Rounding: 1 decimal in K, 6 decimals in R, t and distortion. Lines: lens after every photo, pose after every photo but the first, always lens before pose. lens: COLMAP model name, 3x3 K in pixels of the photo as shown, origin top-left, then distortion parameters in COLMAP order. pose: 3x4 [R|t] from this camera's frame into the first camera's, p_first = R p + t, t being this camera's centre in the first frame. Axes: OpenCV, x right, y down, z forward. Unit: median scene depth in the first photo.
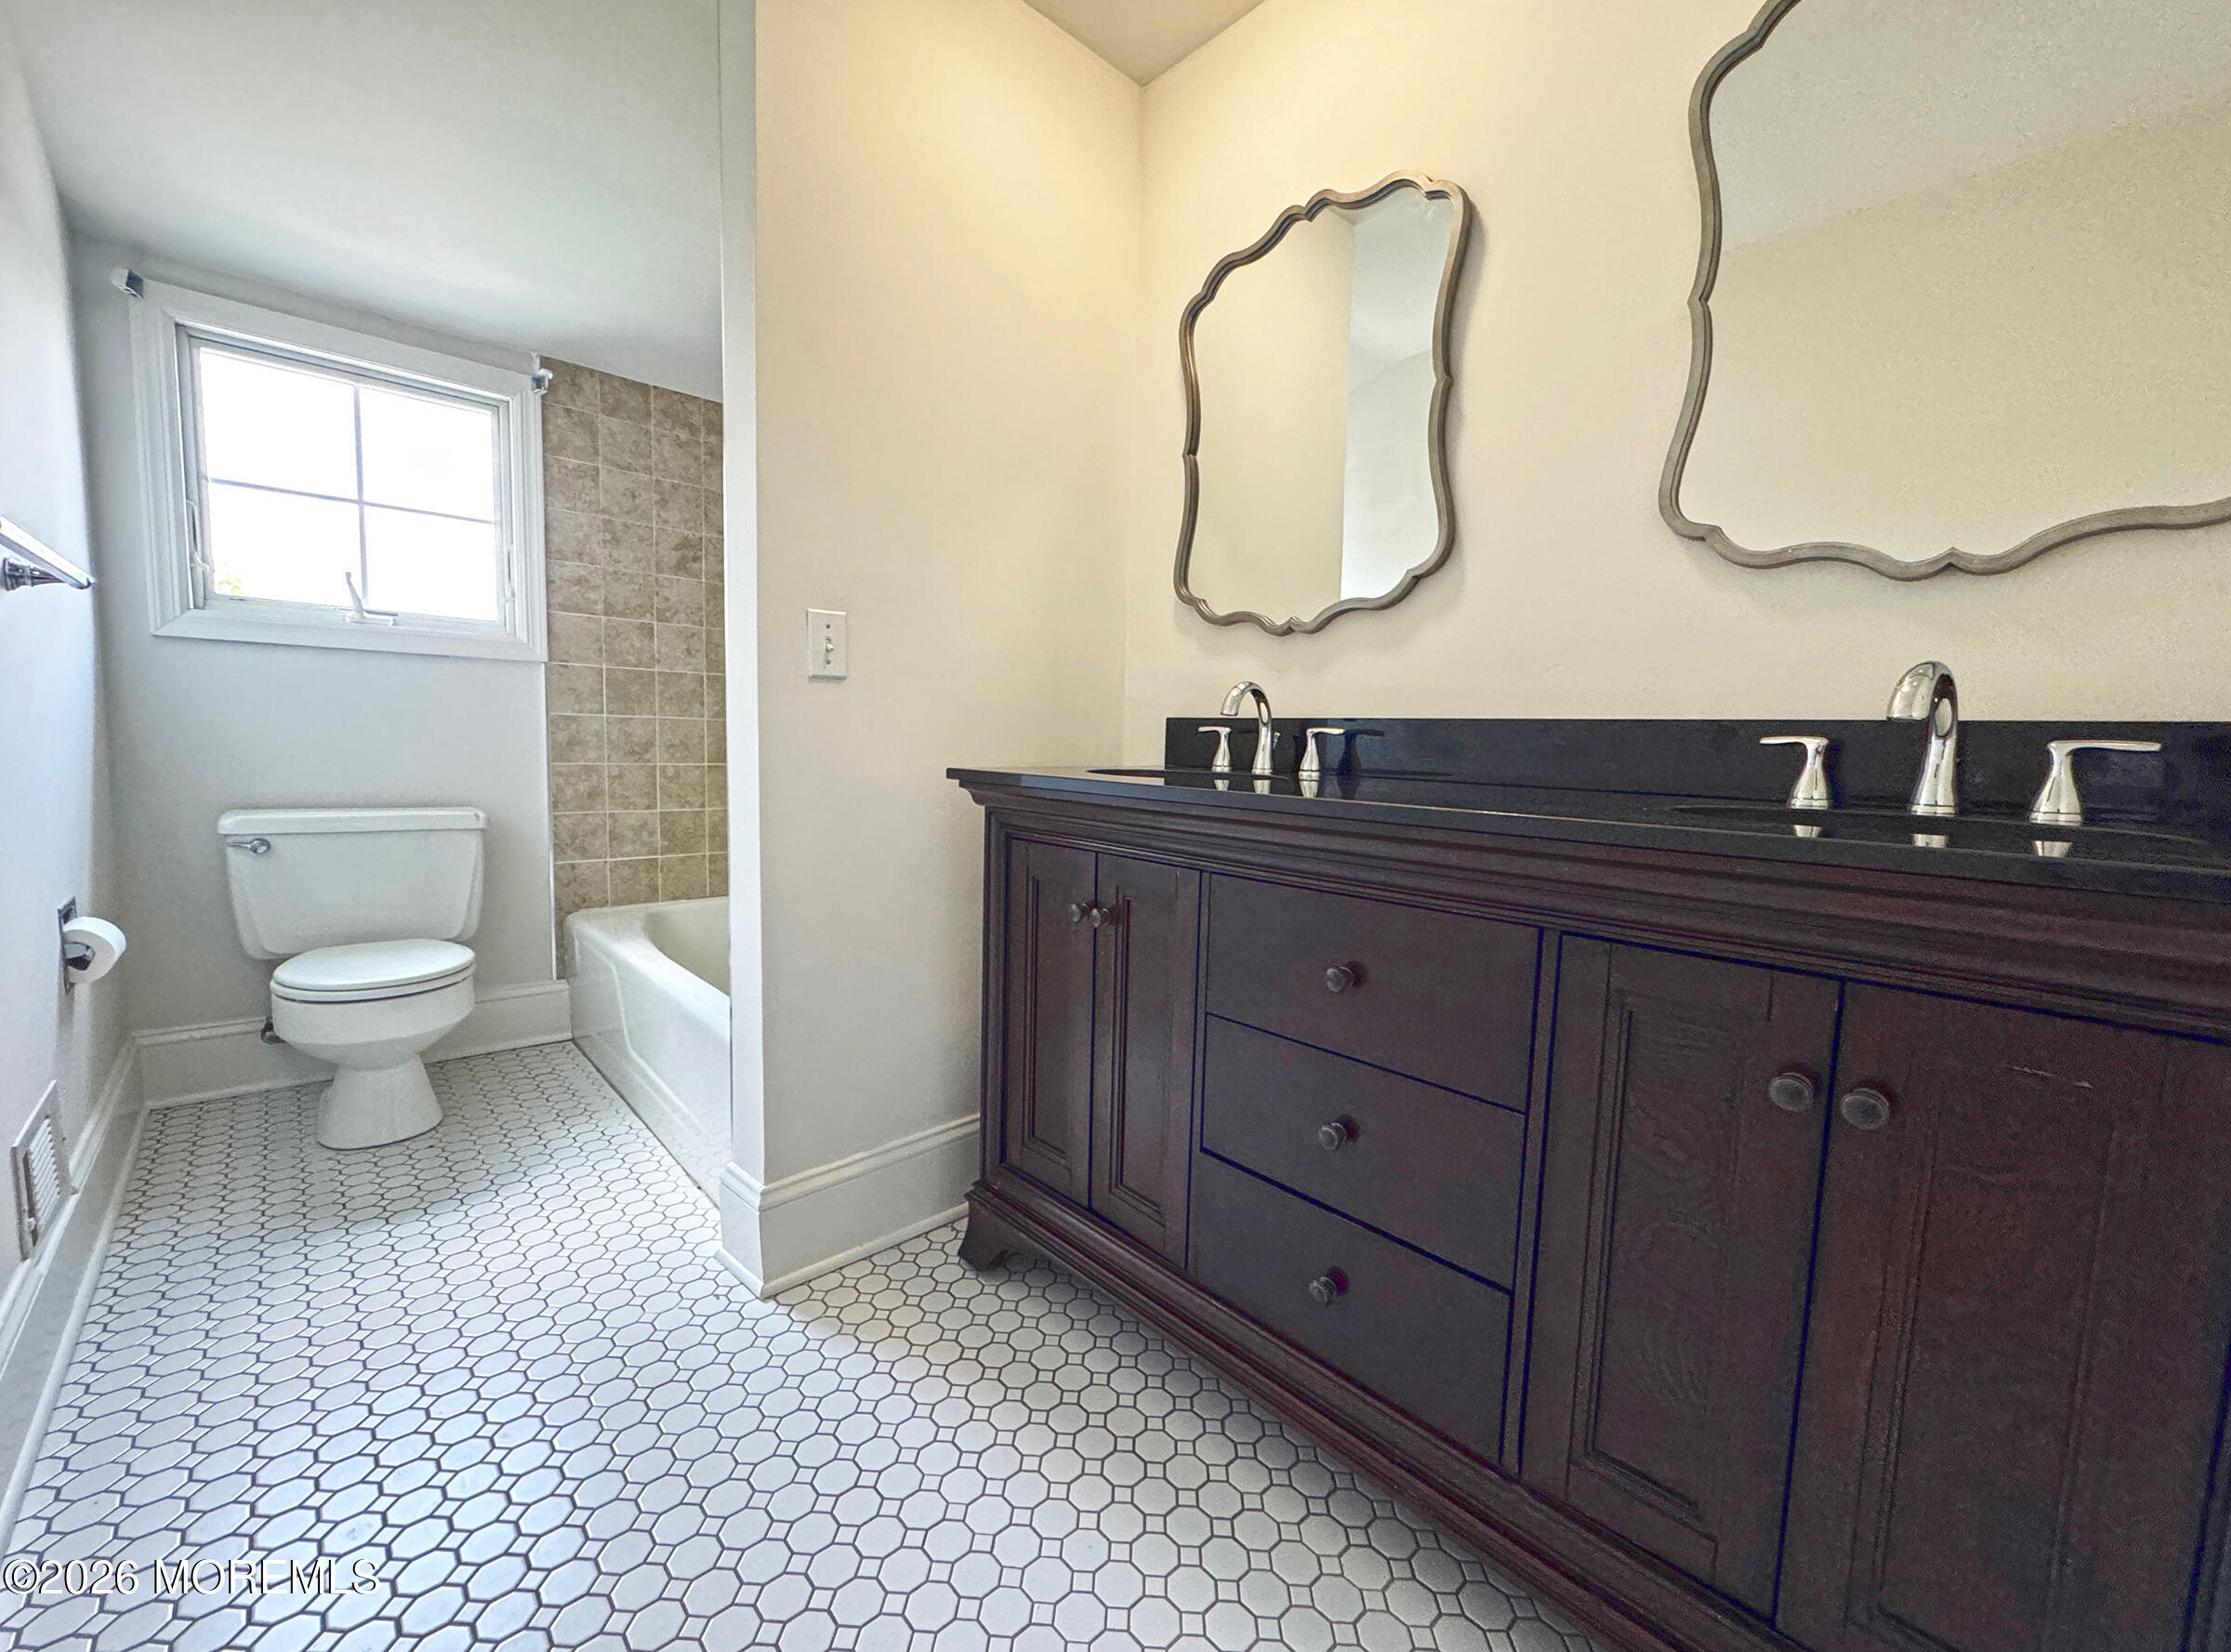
lens RADIAL K [[898.9, 0, 1119.9], [0, 898.9, 822.5], [0, 0, 1]] dist [-0.000045, -0.000131]
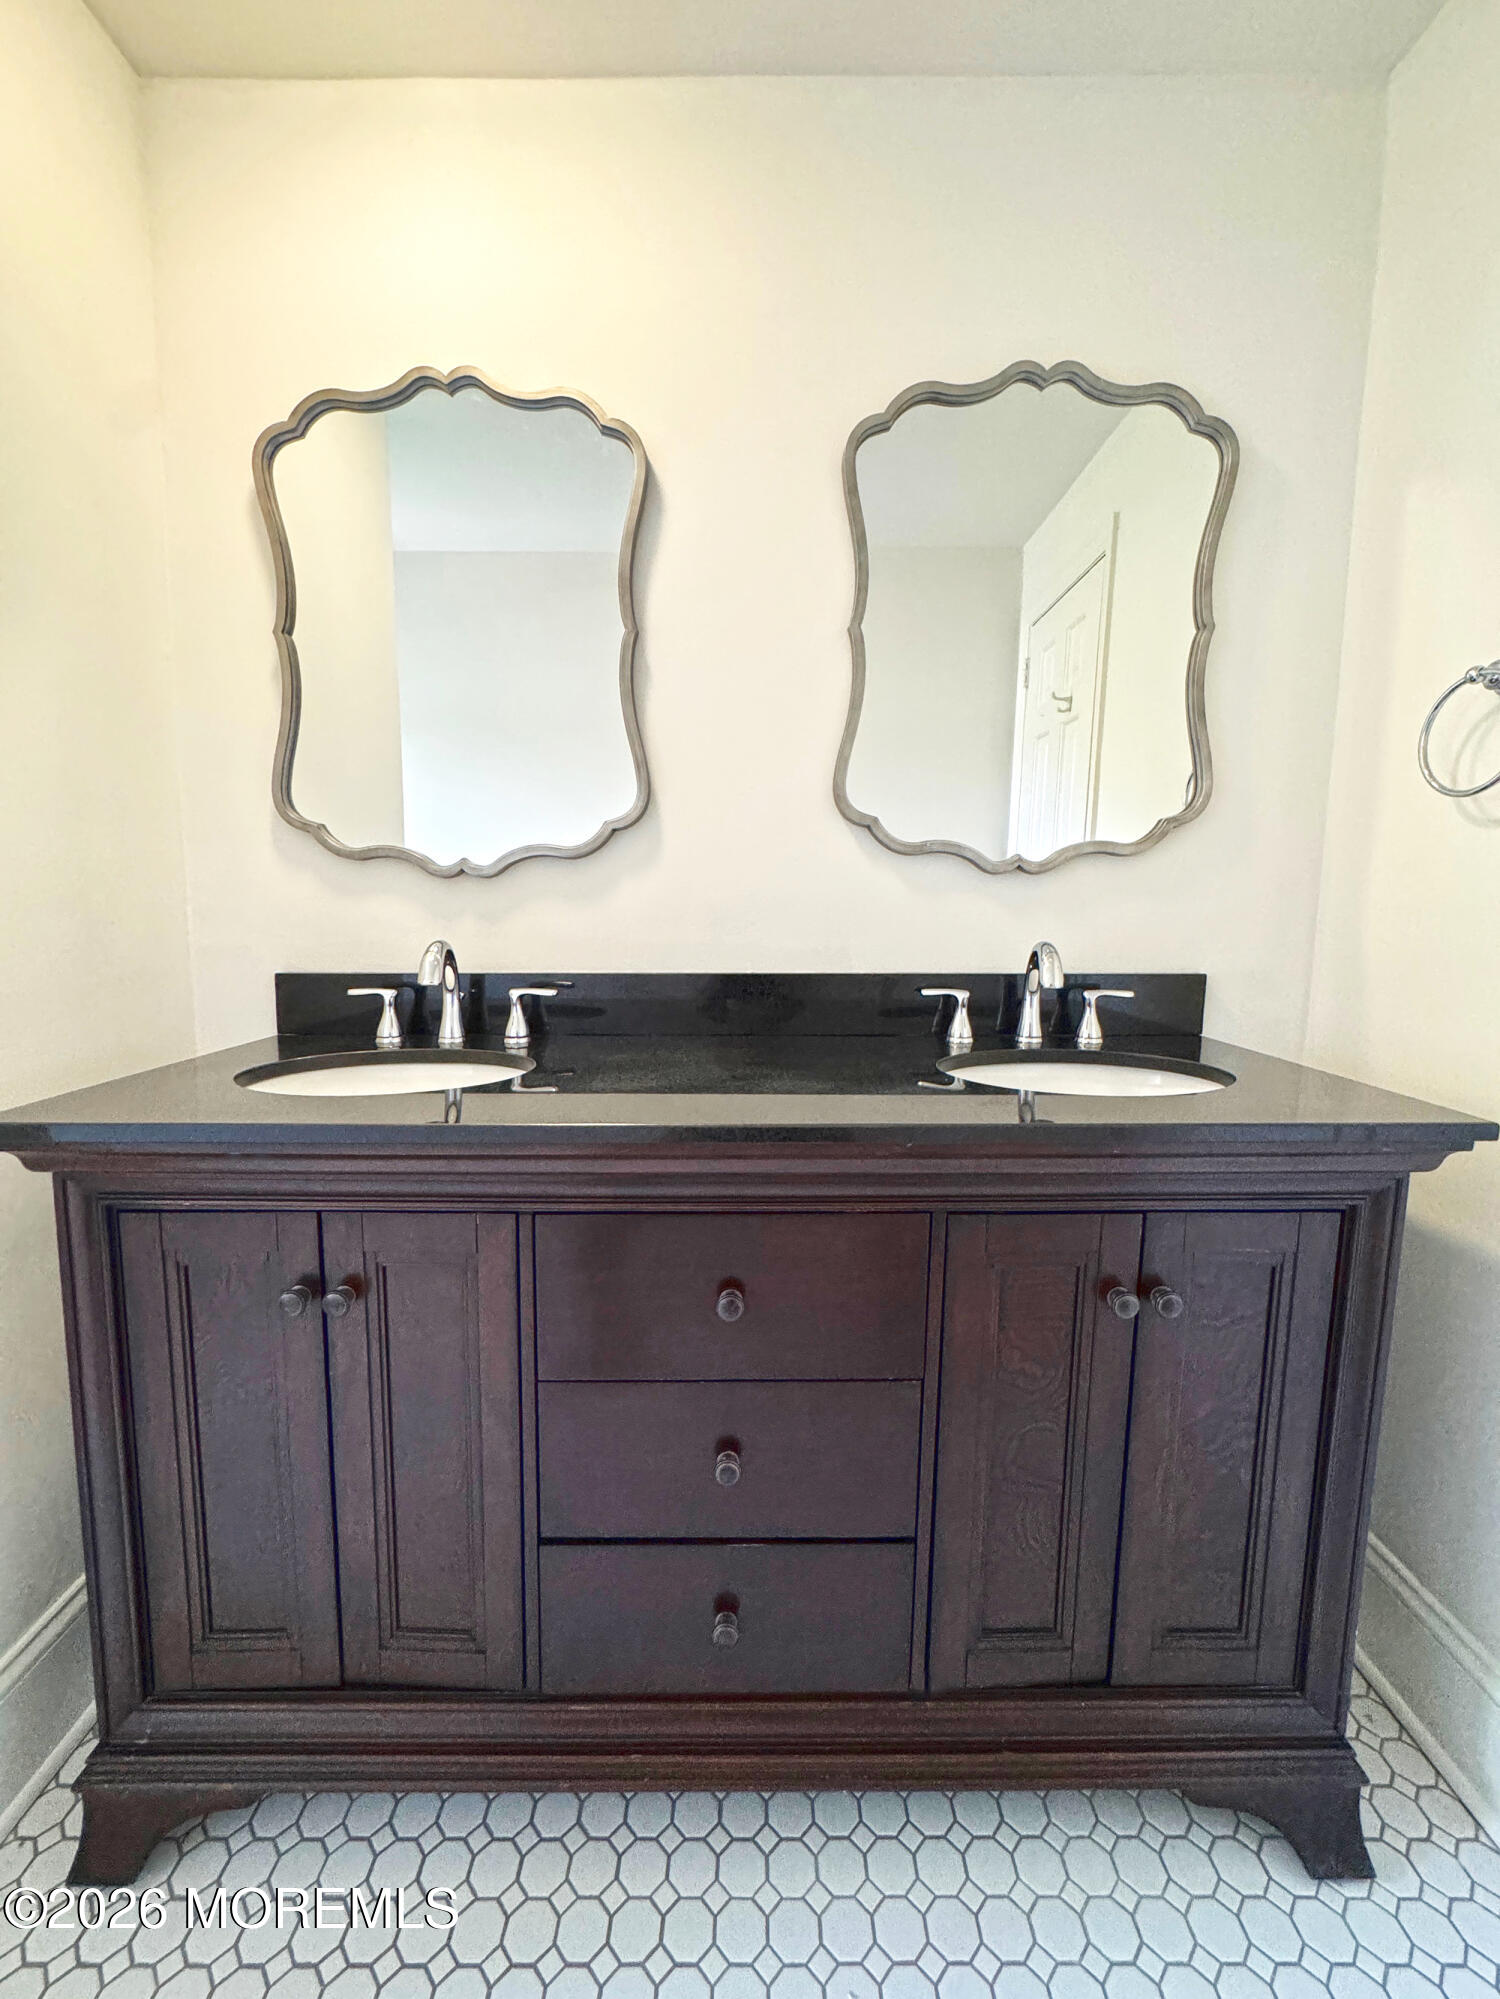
lens RADIAL K [[805.4, 0, 747.3], [0, 805.4, 996.1], [0, 0, 1]] dist [-0.000045, -0.000131]
pose [[0.681578, -0.105766, 0.724062, -0.224128], [0.084317, 0.994260, 0.065864, -0.141156], [-0.726871, 0.016159, 0.686583, 0.304075]]
